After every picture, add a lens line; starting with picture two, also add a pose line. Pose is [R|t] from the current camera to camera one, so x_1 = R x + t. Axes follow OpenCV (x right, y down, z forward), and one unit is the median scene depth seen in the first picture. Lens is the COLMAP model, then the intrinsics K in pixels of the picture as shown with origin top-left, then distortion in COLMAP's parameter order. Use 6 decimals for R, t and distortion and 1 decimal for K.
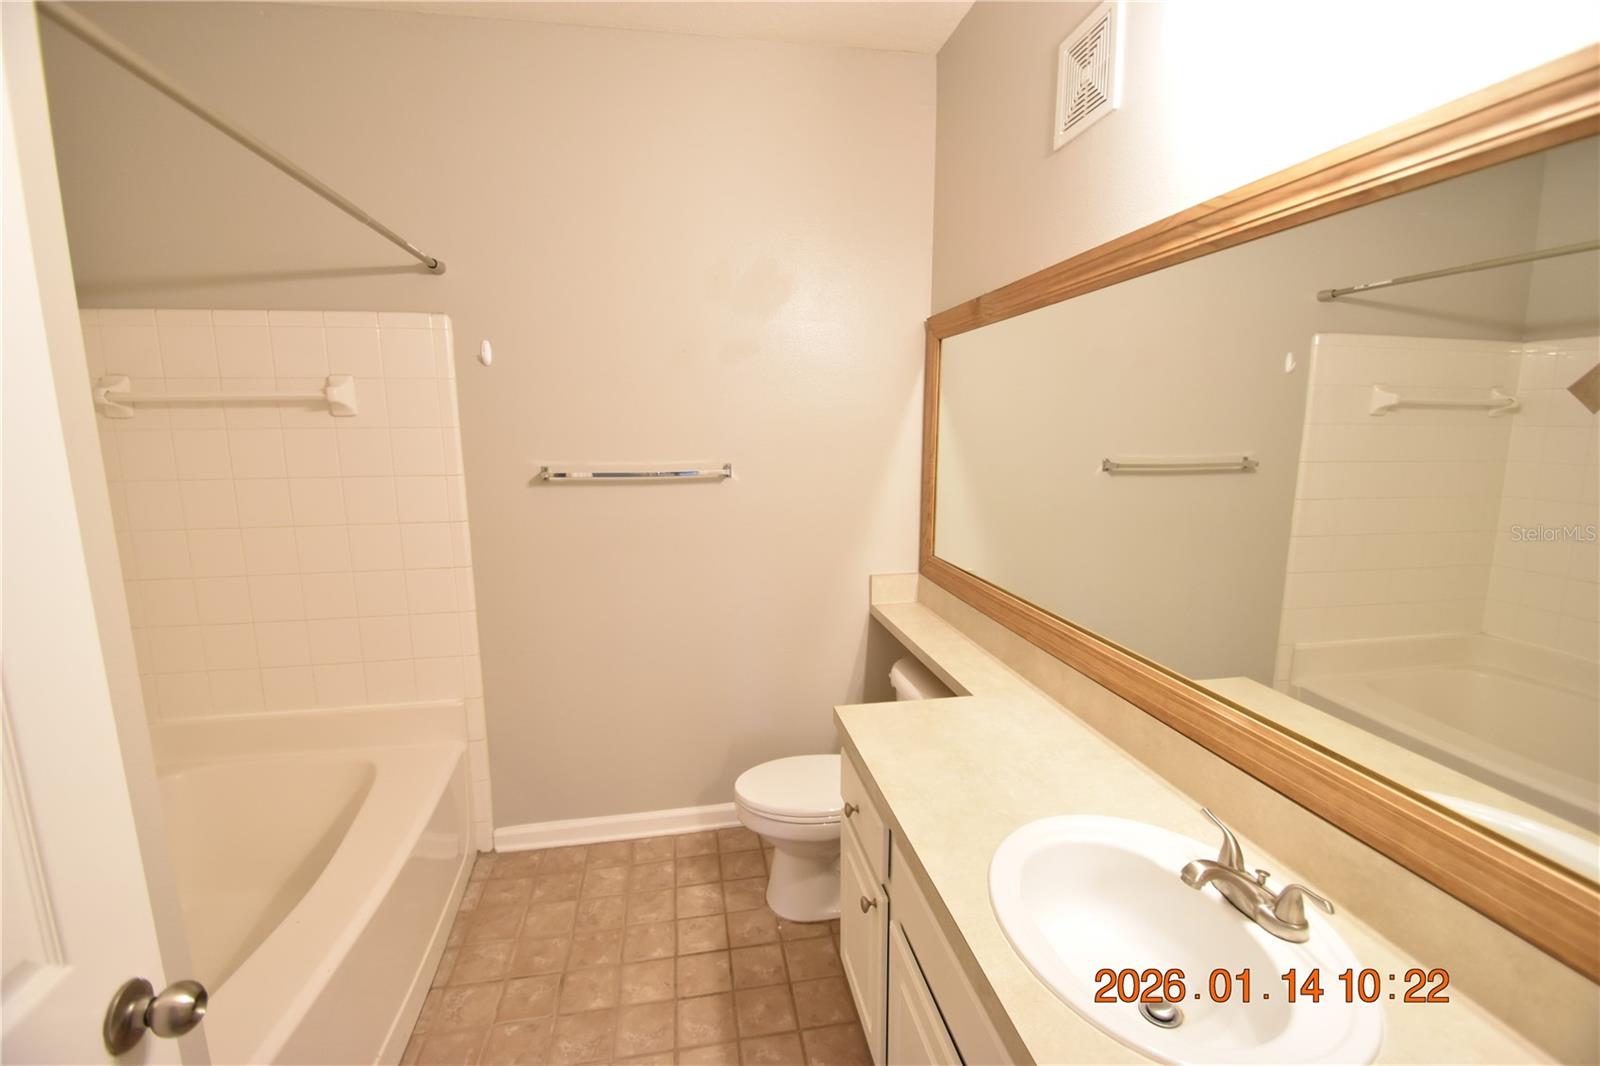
lens RADIAL K [[699.7, 0, 795.1], [0, 699.7, 535.8], [0, 0, 1]] dist [0.006465, -0.012271]
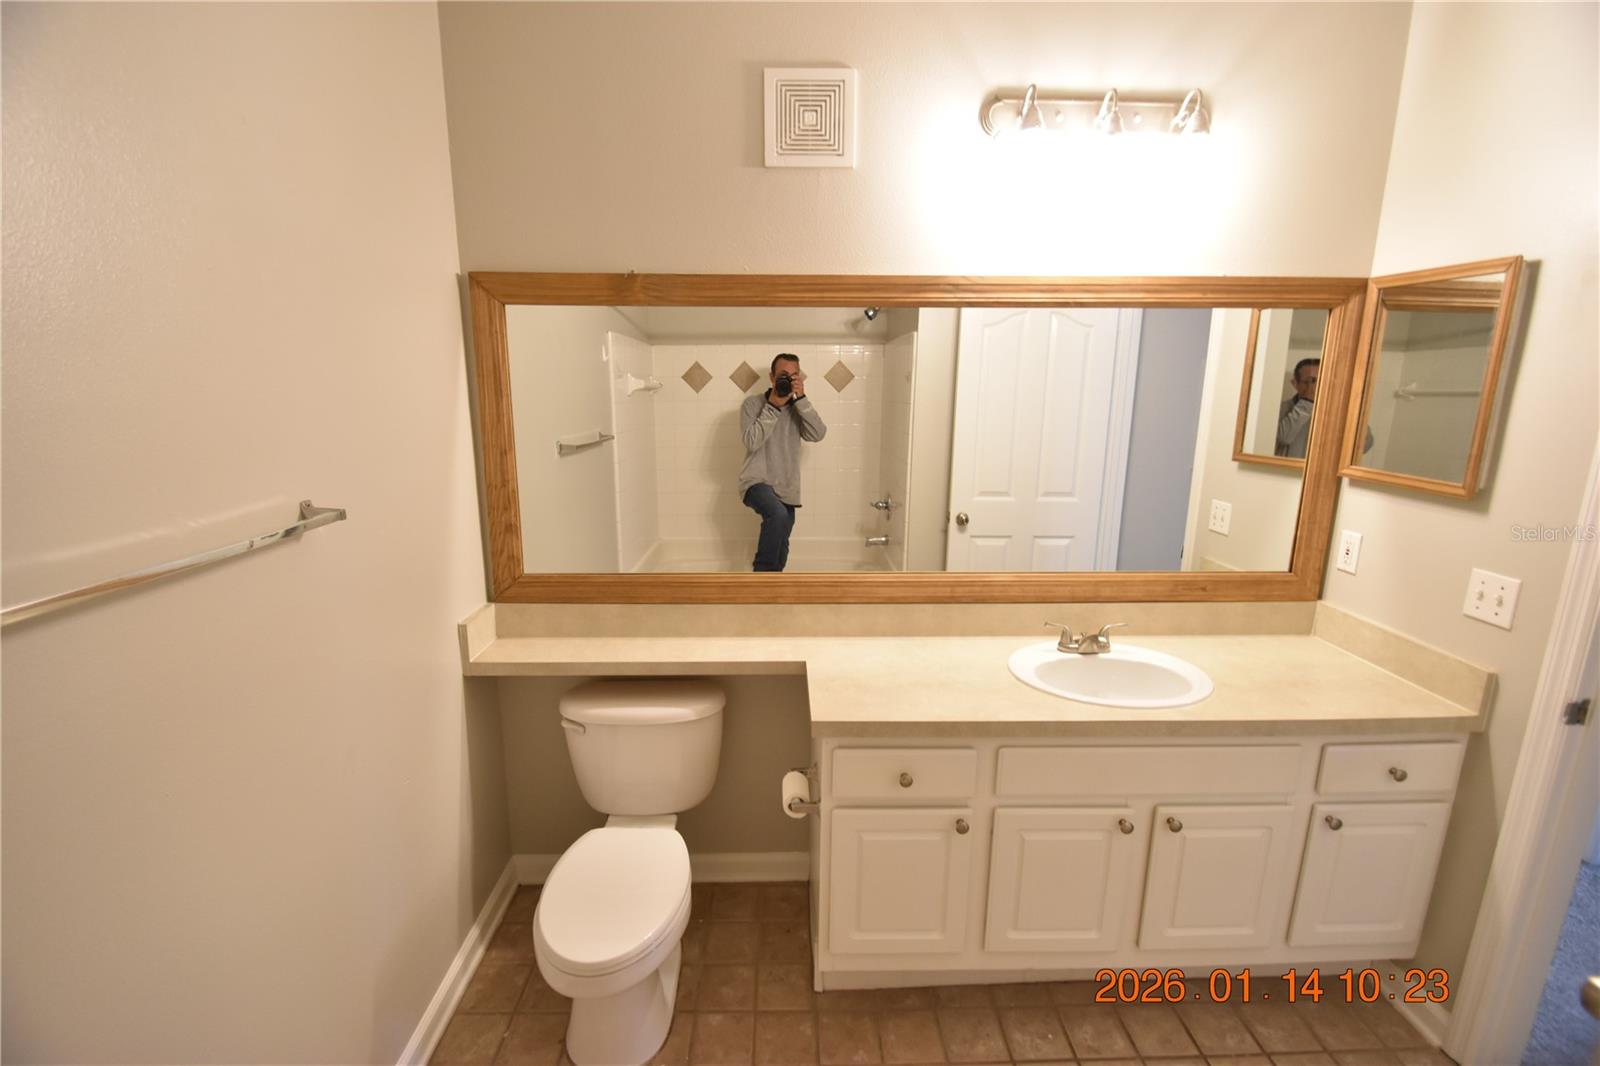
lens RADIAL K [[699.7, 0, 795.9], [0, 699.7, 537.2], [0, 0, 1]] dist [0.006465, -0.012271]
pose [[0.152310, -0.200271, 0.967829, -0.806767], [0.151146, 0.972455, 0.177442, -0.166480], [-0.976707, 0.119257, 0.178385, 0.818487]]
